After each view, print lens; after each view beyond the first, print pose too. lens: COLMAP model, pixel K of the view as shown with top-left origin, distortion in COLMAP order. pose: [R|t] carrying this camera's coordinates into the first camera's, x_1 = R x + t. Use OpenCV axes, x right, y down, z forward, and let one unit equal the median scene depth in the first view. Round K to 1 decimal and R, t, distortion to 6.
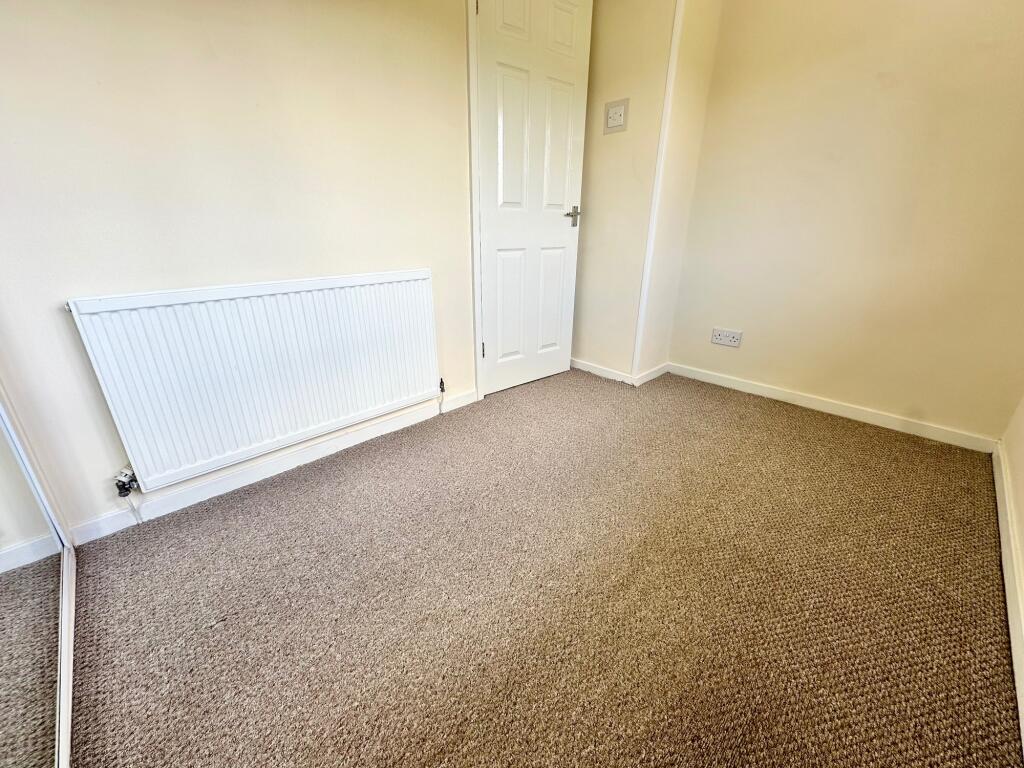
lens RADIAL K [[408.8, 0, 510.7], [0, 408.8, 382.2], [0, 0, 1]] dist [-0.003447, 0.000340]
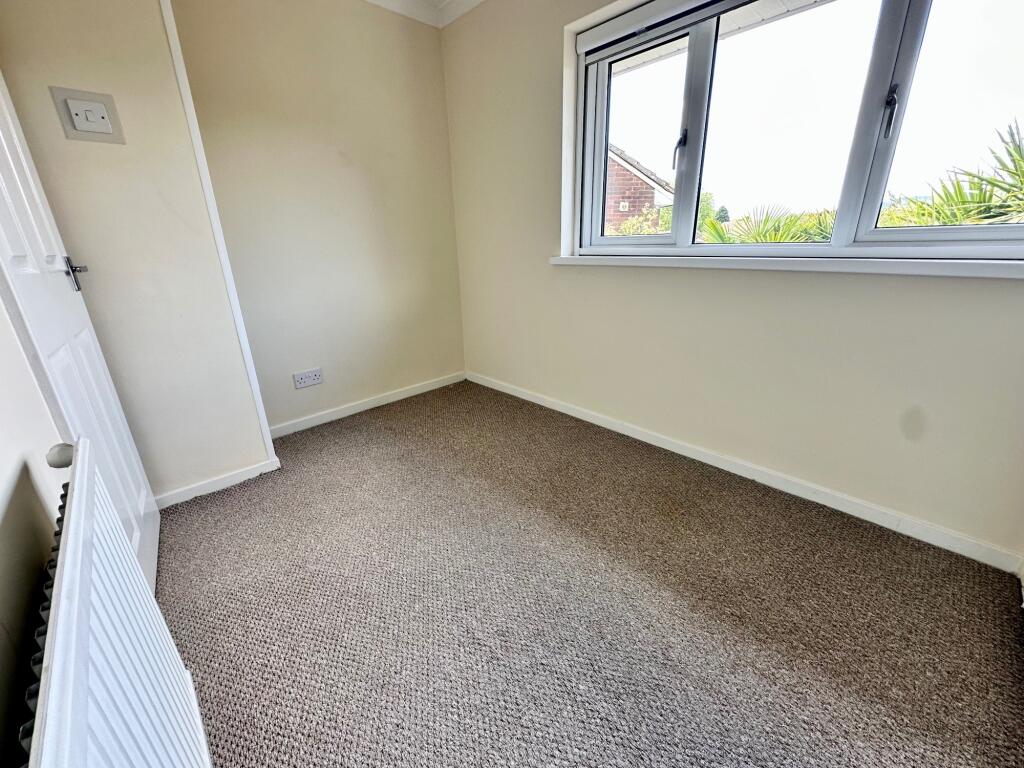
lens RADIAL K [[408.8, 0, 510.7], [0, 408.8, 382.2], [0, 0, 1]] dist [-0.003447, 0.000340]
pose [[0.002027, -0.328702, 0.944432, -0.439886], [0.387009, 0.871097, 0.302348, -0.226476], [-0.922074, 0.364891, 0.128977, 0.454691]]
